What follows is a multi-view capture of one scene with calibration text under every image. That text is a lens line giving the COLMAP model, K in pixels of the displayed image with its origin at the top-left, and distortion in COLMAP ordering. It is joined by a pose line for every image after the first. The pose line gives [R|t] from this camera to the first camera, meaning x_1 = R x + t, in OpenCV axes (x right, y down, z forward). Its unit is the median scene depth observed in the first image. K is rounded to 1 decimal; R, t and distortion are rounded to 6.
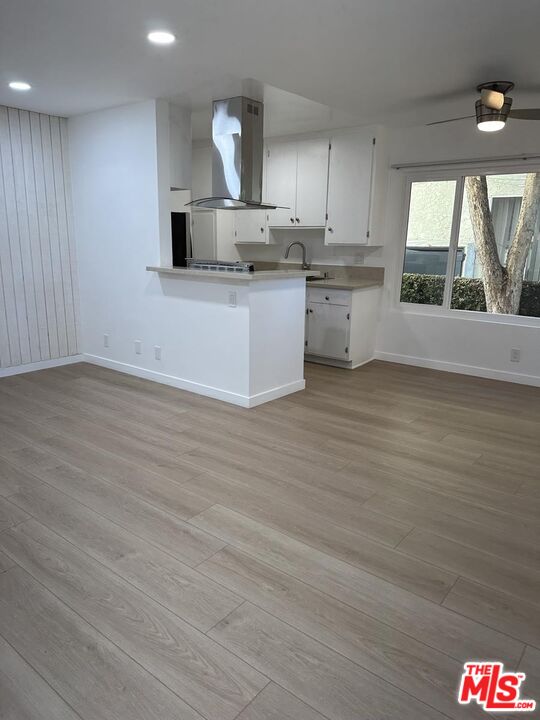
lens RADIAL K [[510.1, 0, 269.2], [0, 510.1, 361.4], [0, 0, 1]] dist [0.060318, -0.062387]
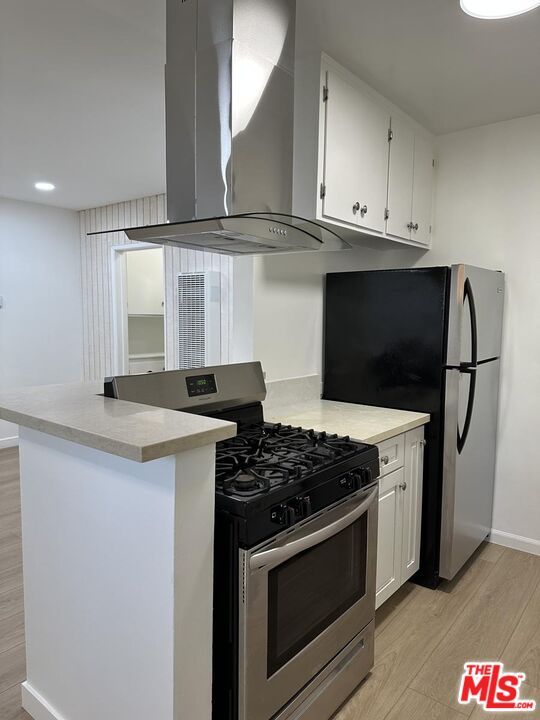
lens RADIAL K [[510.1, 0, 267.3], [0, 510.1, 361.5], [0, 0, 1]] dist [0.060318, -0.062387]
pose [[0.004741, 0.080569, -0.996738, 0.420665], [-0.261021, 0.962294, 0.076543, -0.308280], [0.965321, 0.259807, 0.025592, 1.280775]]
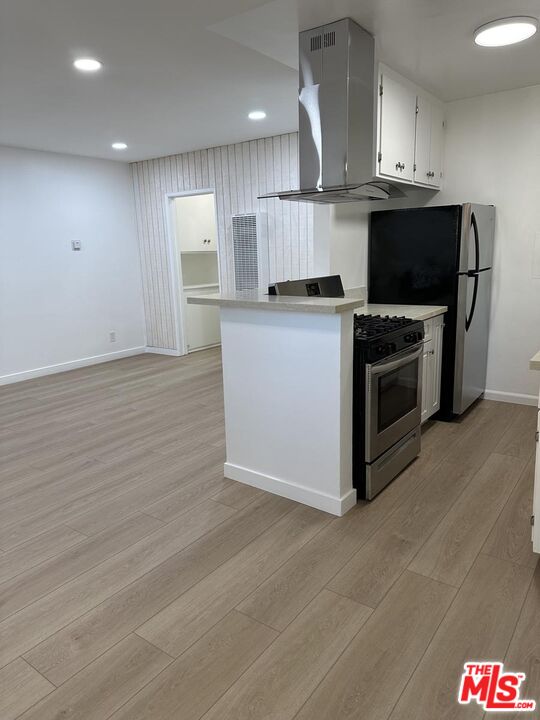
lens RADIAL K [[510.1, 0, 271.7], [0, 510.1, 356.4], [0, 0, 1]] dist [0.060318, -0.062387]
pose [[0.051008, 0.190833, -0.980296, 0.753135], [-0.218376, 0.959952, 0.175510, -0.252159], [0.974531, 0.205121, 0.090638, 1.110564]]
